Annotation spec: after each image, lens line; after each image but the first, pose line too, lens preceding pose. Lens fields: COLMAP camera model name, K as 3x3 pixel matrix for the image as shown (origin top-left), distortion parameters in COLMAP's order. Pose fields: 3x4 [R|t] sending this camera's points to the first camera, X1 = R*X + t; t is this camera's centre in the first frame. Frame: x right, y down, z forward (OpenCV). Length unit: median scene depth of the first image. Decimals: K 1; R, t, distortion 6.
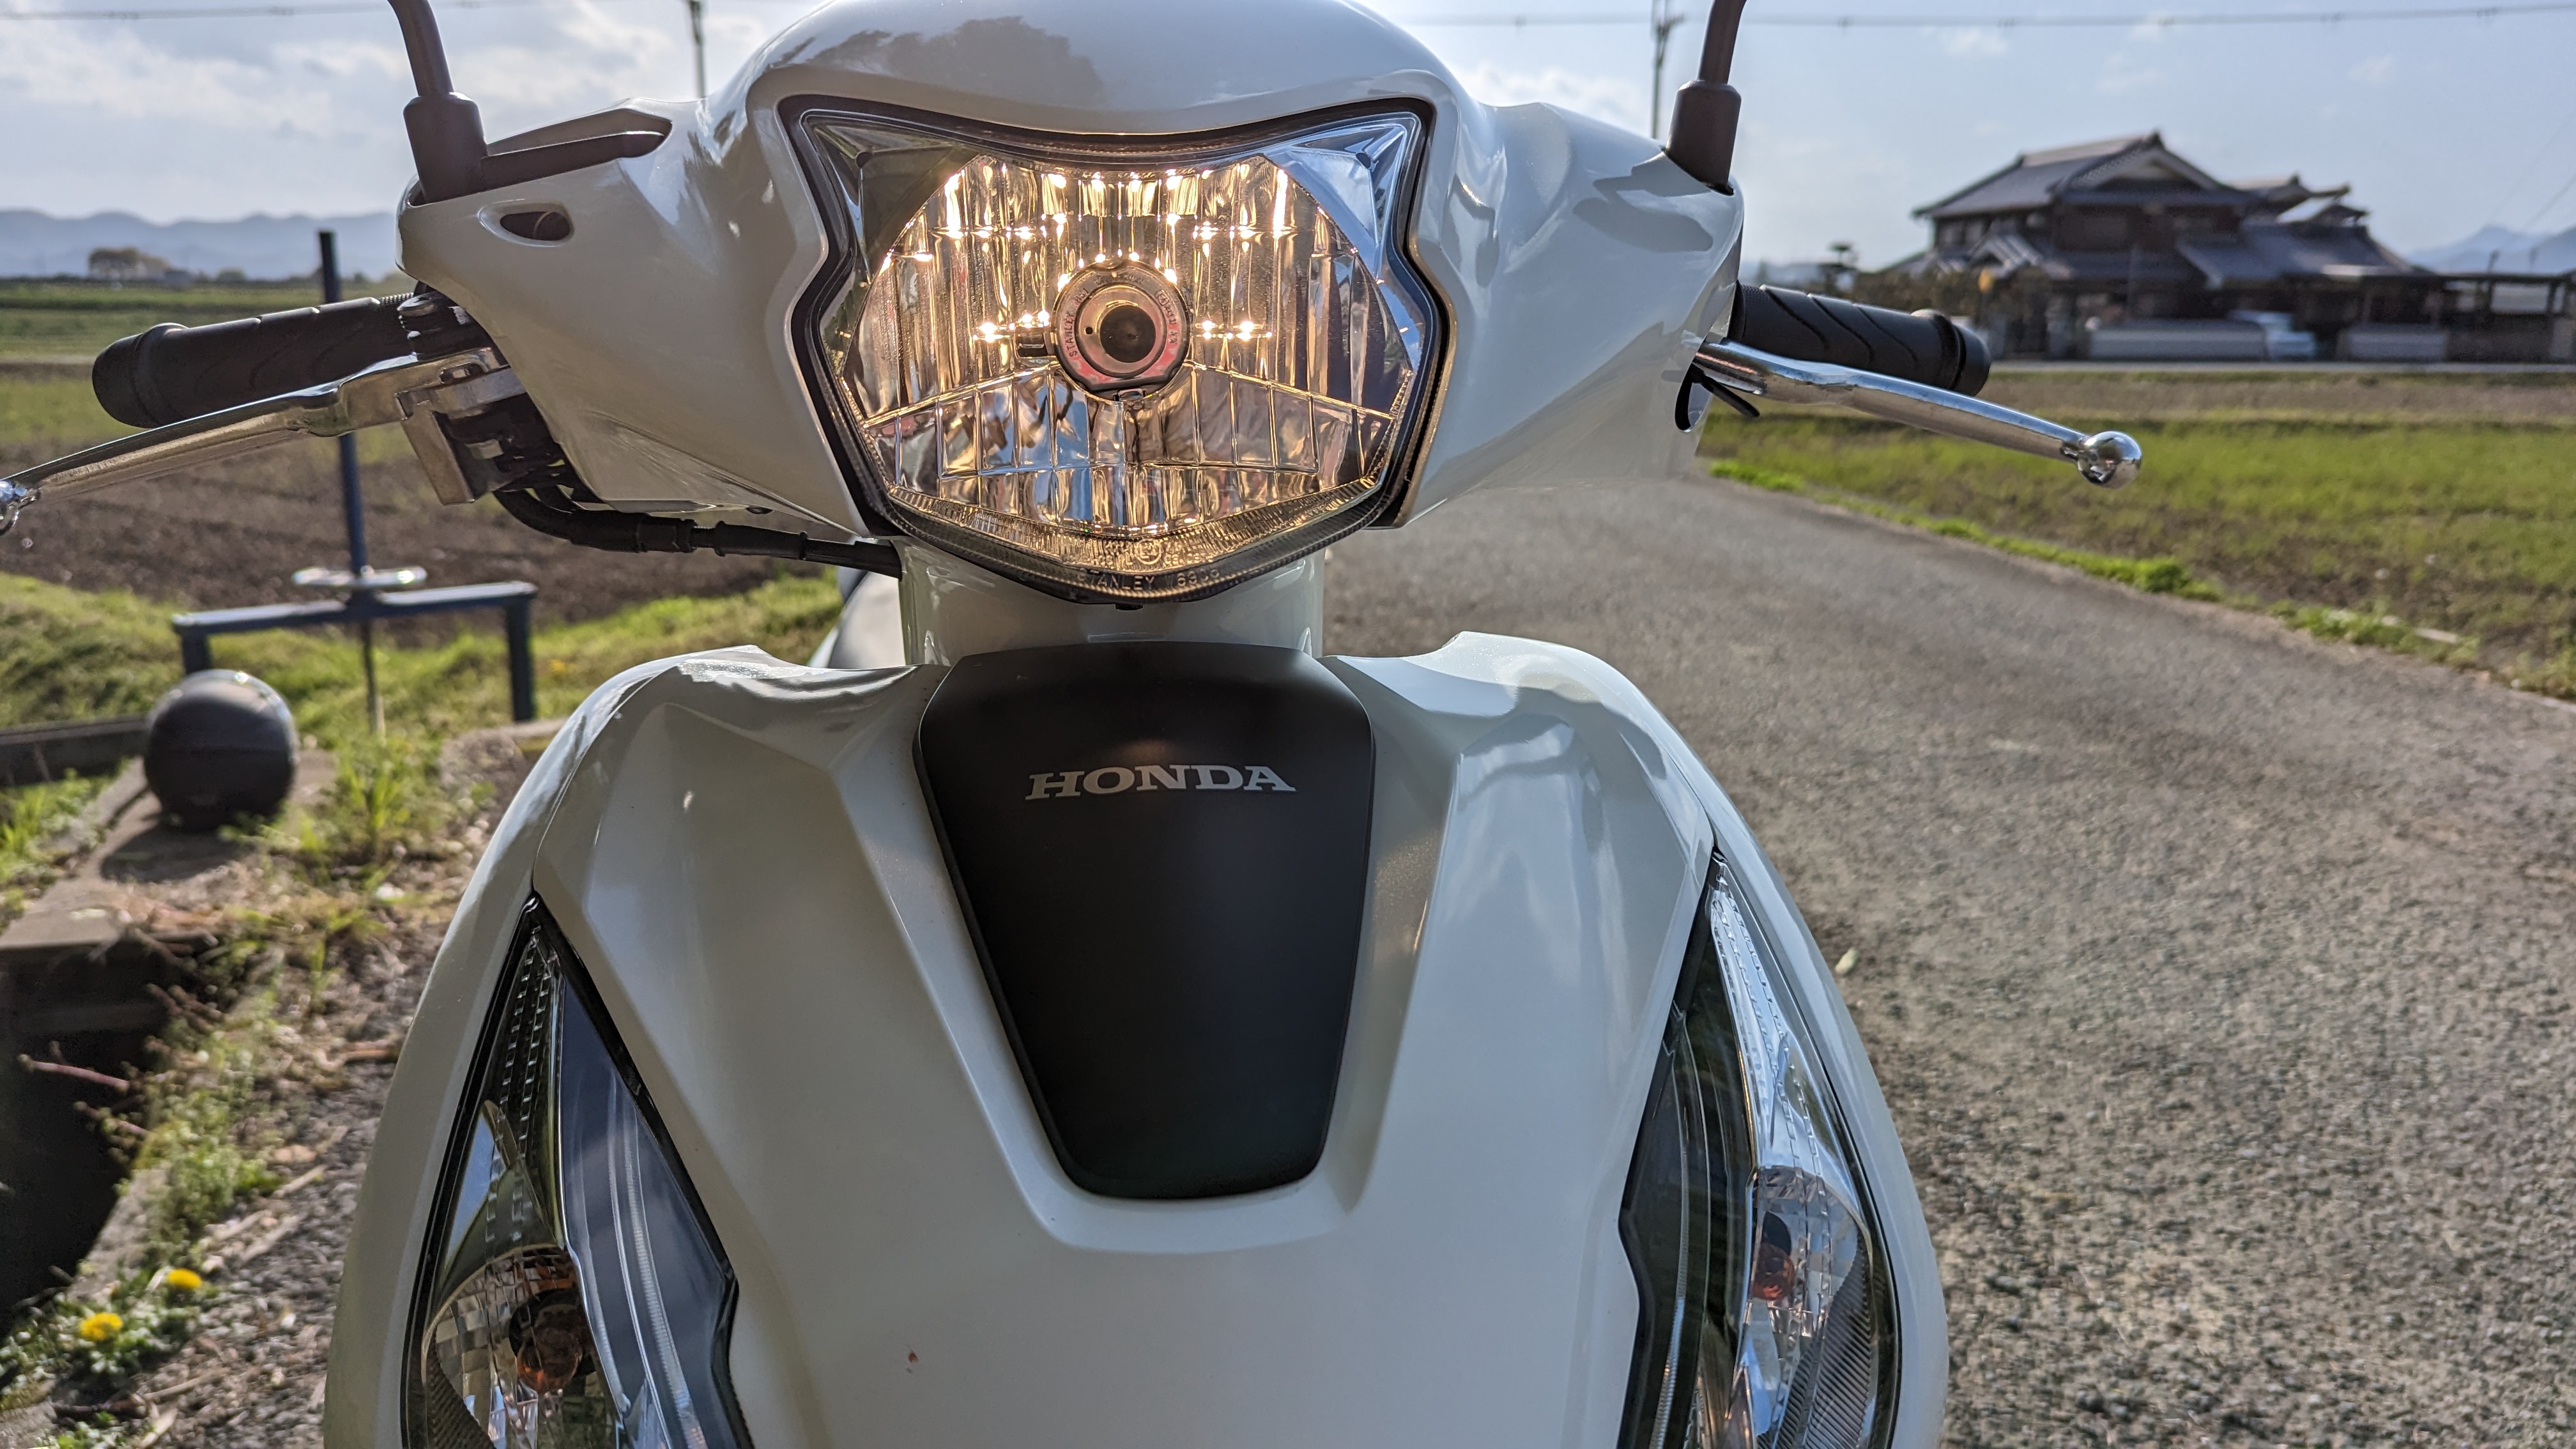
lens RADIAL K [[1926.0, 0, 1258.4], [0, 1926.0, 702.8], [0, 0, 1]] dist [0.061242, -0.066291]
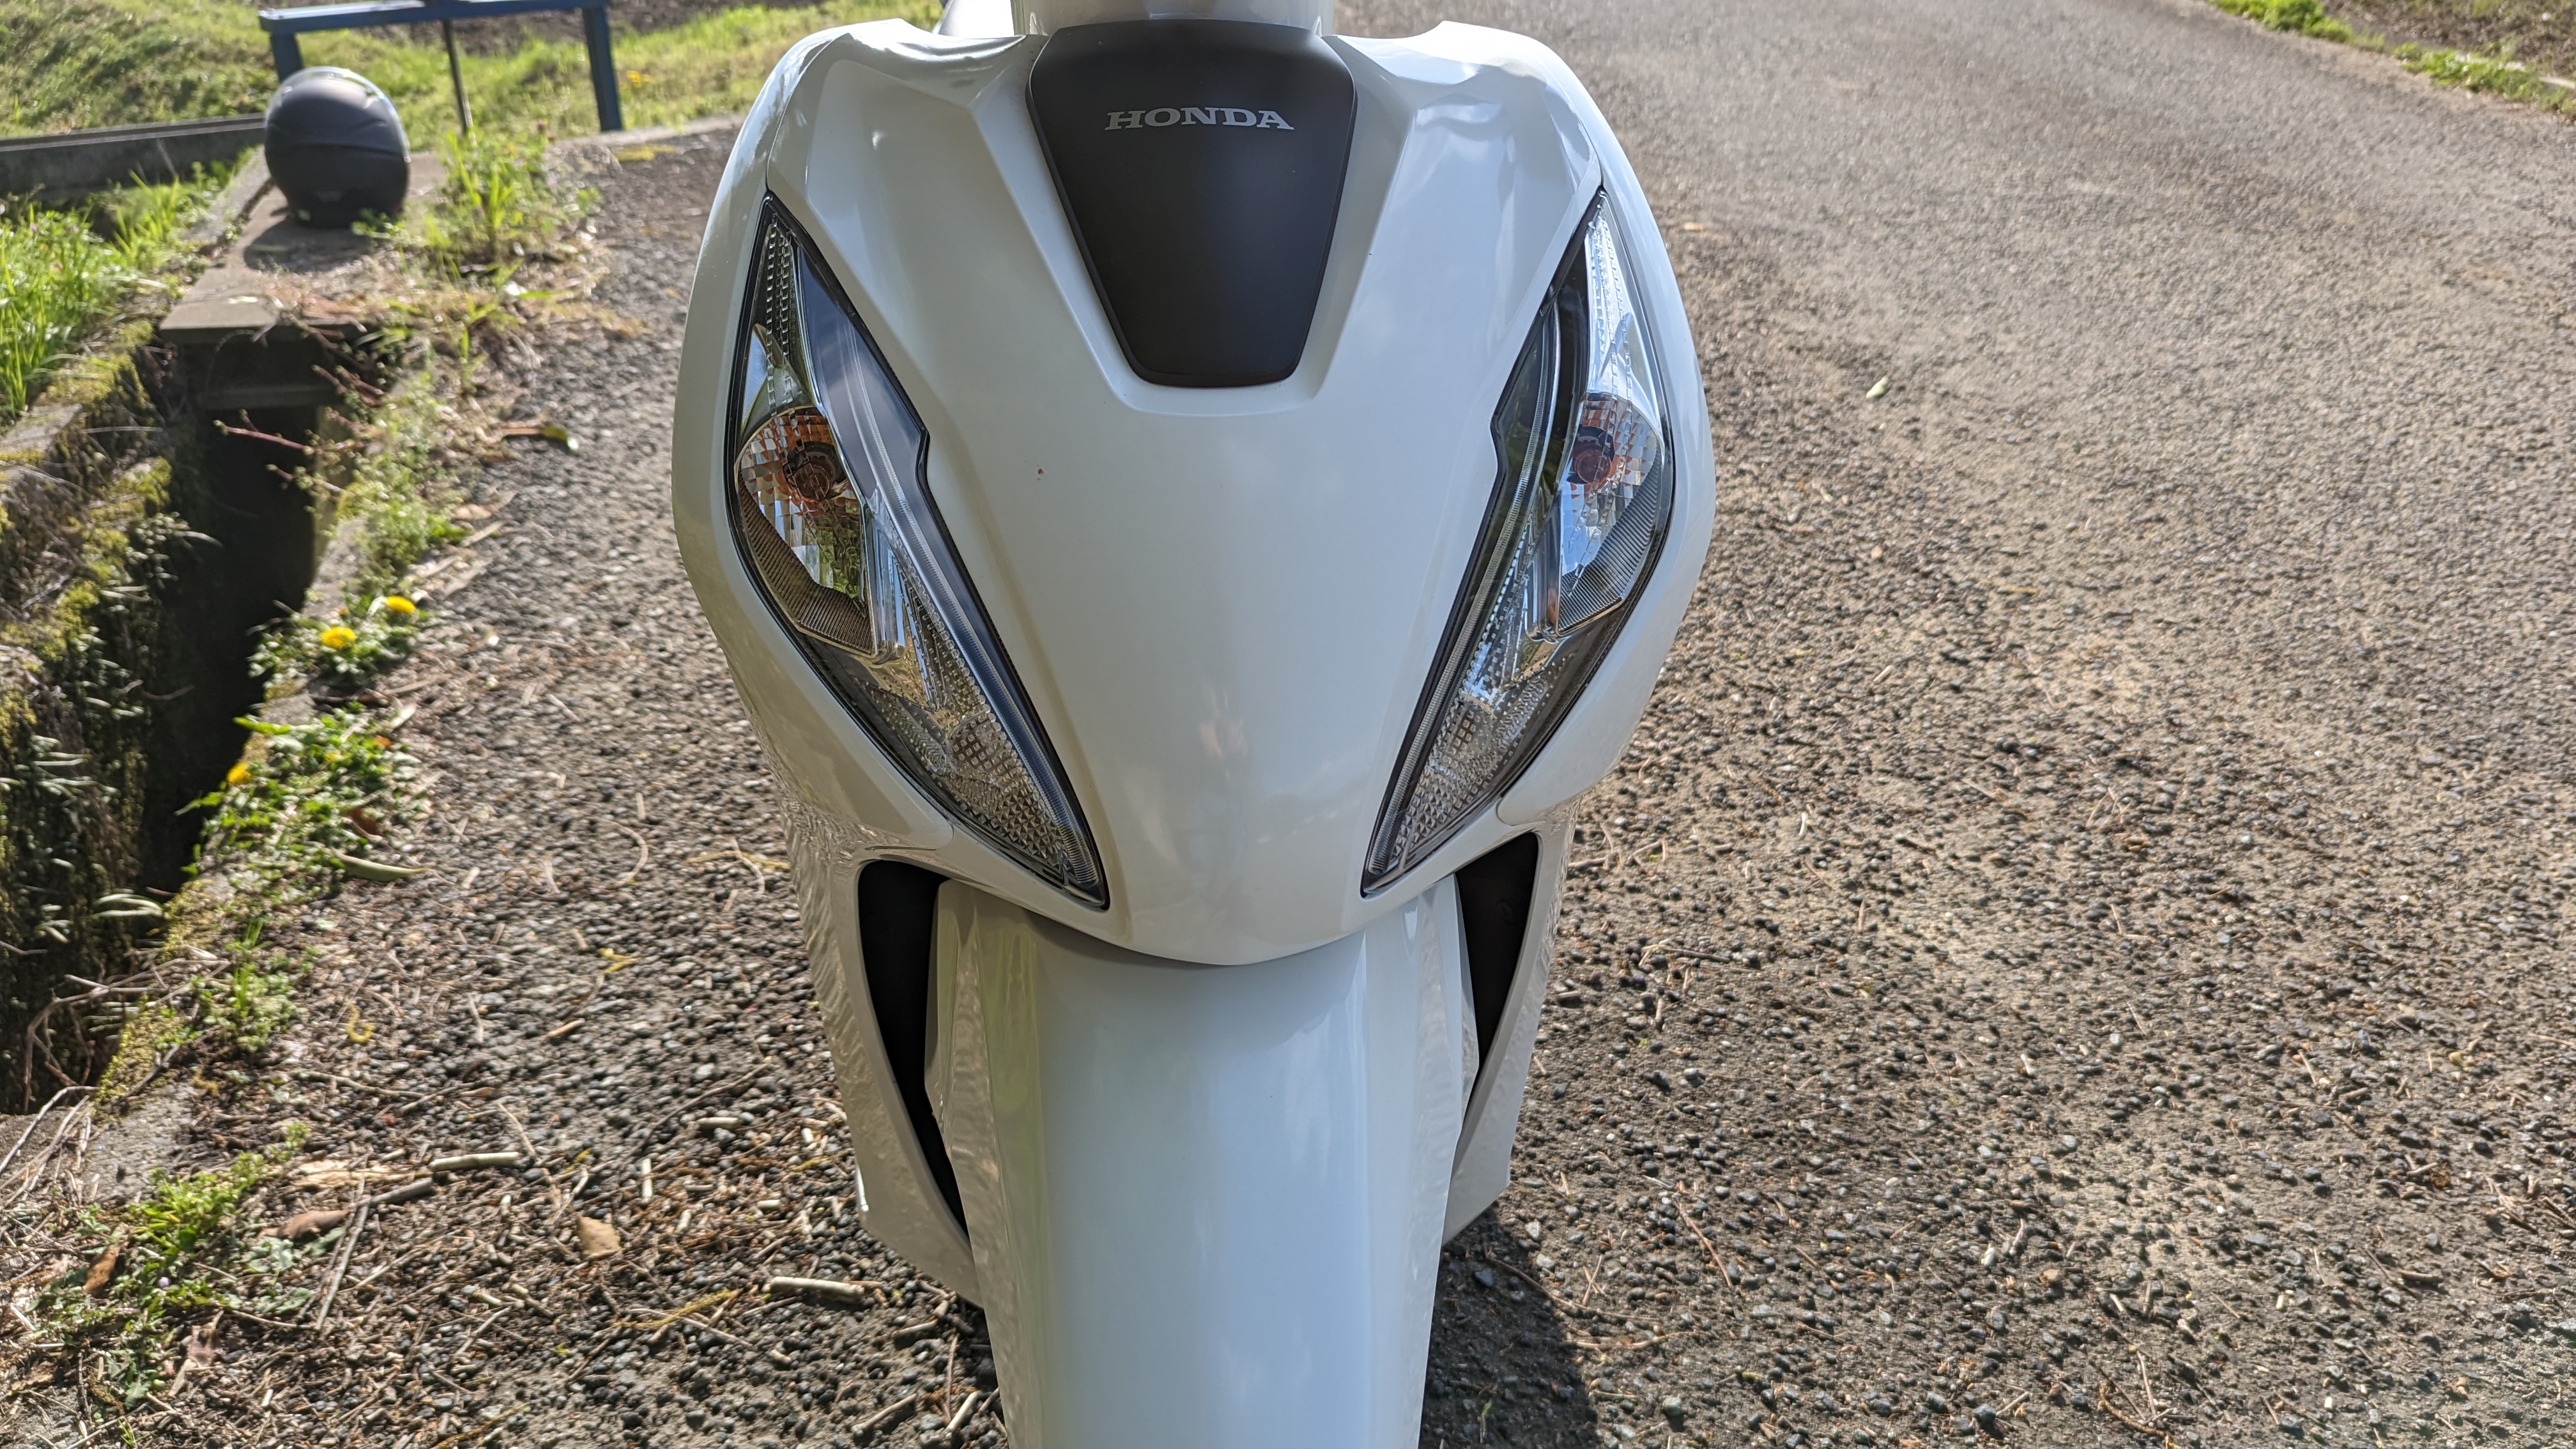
lens RADIAL K [[1926.0, 0, 1292.3], [0, 1926.0, 725.2], [0, 0, 1]] dist [0.061242, -0.066291]
pose [[0.999311, 0.029686, -0.022285, 0.016465], [-0.021979, 0.957008, 0.289228, 0.013764], [0.029913, -0.288538, 0.957001, -0.130893]]
